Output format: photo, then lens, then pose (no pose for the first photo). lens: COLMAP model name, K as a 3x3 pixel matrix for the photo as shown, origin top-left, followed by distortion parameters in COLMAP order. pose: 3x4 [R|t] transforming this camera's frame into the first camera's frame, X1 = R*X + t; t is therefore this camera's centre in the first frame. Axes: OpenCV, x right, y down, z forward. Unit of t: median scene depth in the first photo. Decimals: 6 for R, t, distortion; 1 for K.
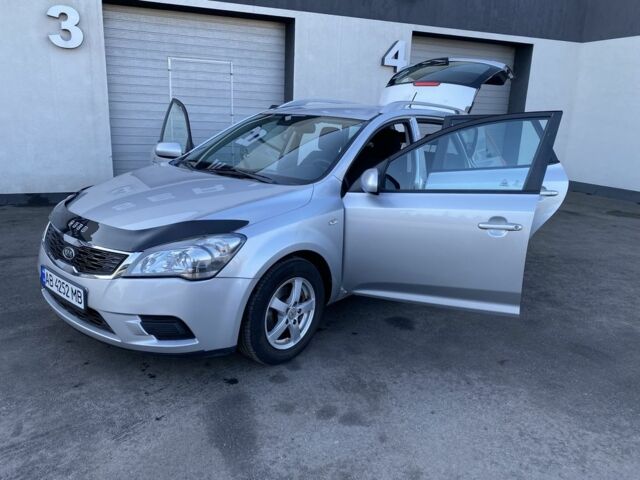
lens RADIAL K [[486.7, 0, 317.8], [0, 486.7, 241.9], [0, 0, 1]] dist [0.010766, -0.002303]
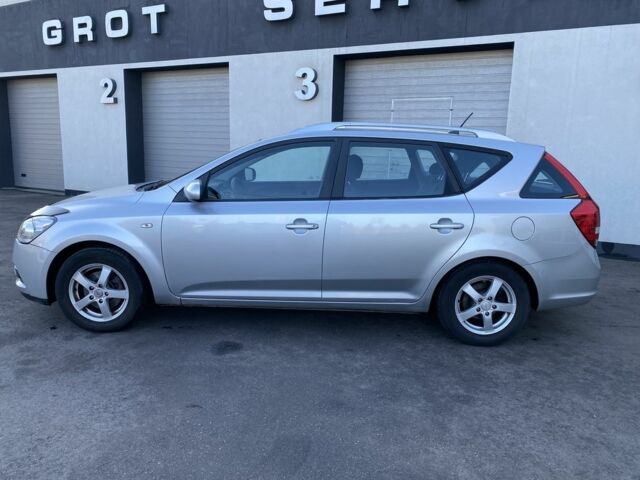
lens RADIAL K [[500.9, 0, 320.0], [0, 500.9, 240.0], [0, 0, 1]] dist [-0.028505, 0.001759]
pose [[0.633085, 0.113111, -0.765774, 0.646096], [-0.201377, 0.979270, -0.021837, -0.030743], [0.747429, 0.168033, 0.642739, 0.326193]]
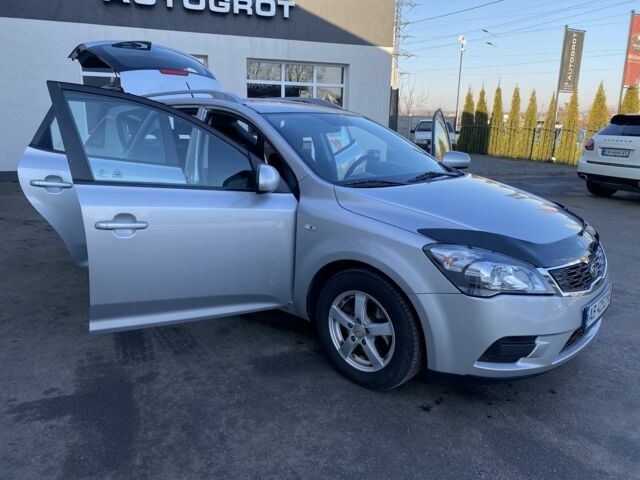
lens RADIAL K [[479.2, 0, 317.4], [0, 479.2, 253.5], [0, 0, 1]] dist [0.002569, -0.003893]
pose [[0.006121, -0.308093, 0.951337, -0.709624], [0.238764, 0.924288, 0.297797, -0.210189], [-0.971058, 0.225322, 0.079219, 0.732685]]
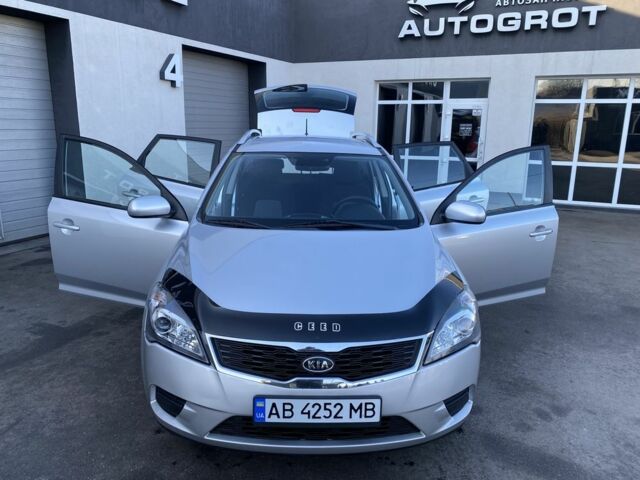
lens RADIAL K [[486.7, 0, 317.8], [0, 486.7, 241.9], [0, 0, 1]] dist [0.010766, -0.002303]
pose [[0.726013, -0.187226, 0.661703, -0.500930], [0.185874, 0.979836, 0.073301, -0.113891], [-0.662084, 0.069776, 0.746174, 0.210727]]
